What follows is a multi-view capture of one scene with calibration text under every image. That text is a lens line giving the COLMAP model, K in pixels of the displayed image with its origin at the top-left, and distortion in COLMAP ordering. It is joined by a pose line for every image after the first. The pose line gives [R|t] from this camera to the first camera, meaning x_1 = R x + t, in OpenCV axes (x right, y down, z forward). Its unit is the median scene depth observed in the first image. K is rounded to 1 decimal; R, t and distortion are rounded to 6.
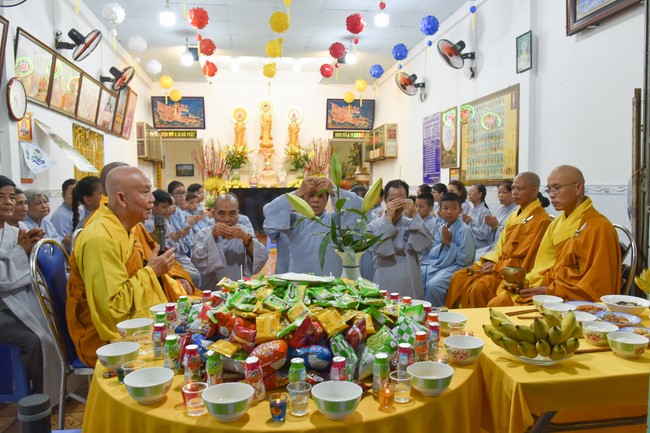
lens RADIAL K [[476.2, 0, 327.6], [0, 476.2, 212.8], [0, 0, 1]] dist [-0.048657, -0.008087]
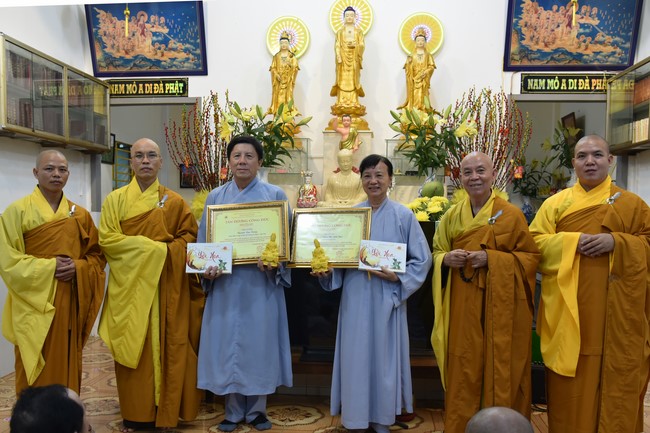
lens RADIAL K [[616.4, 0, 319.1], [0, 616.4, 235.3], [0, 0, 1]] dist [-0.017353, 0.000000]
pose [[0.969279, 0.030128, -0.244110, -0.024008], [-0.032158, 0.999473, -0.004332, -0.035299], [0.243851, 0.012049, 0.969738, 0.503810]]
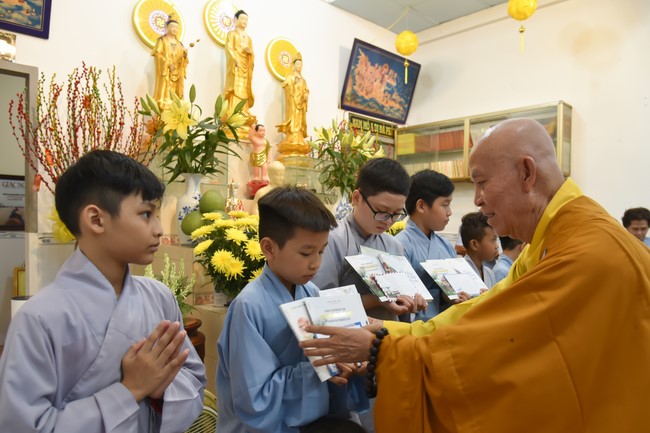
lens RADIAL K [[476.2, 0, 327.7], [0, 476.2, 223.9], [0, 0, 1]] dist [-0.048657, -0.008087]
pose [[0.817750, 0.019980, 0.575226, -0.283481], [0.011628, 0.998620, -0.051217, -0.043950], [-0.575456, 0.048571, 0.816389, 0.678361]]
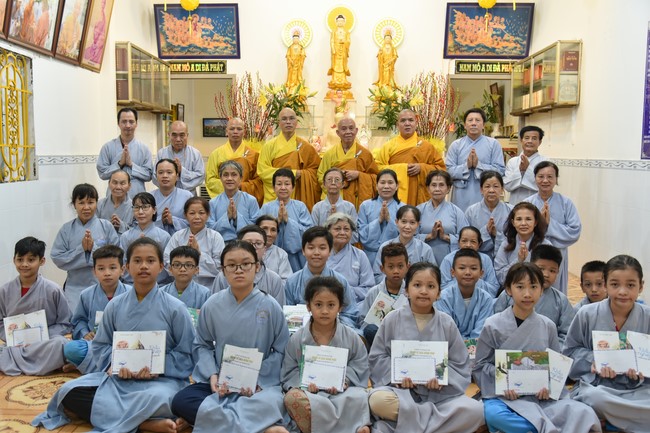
lens RADIAL K [[636.9, 0, 314.5], [0, 636.9, 211.3], [0, 0, 1]] dist [-0.019990, 0.000000]
pose [[0.980635, 0.034378, -0.192802, -0.001915], [-0.027515, 0.998893, 0.038164, -0.015790], [0.193901, -0.032120, 0.980495, 0.220657]]
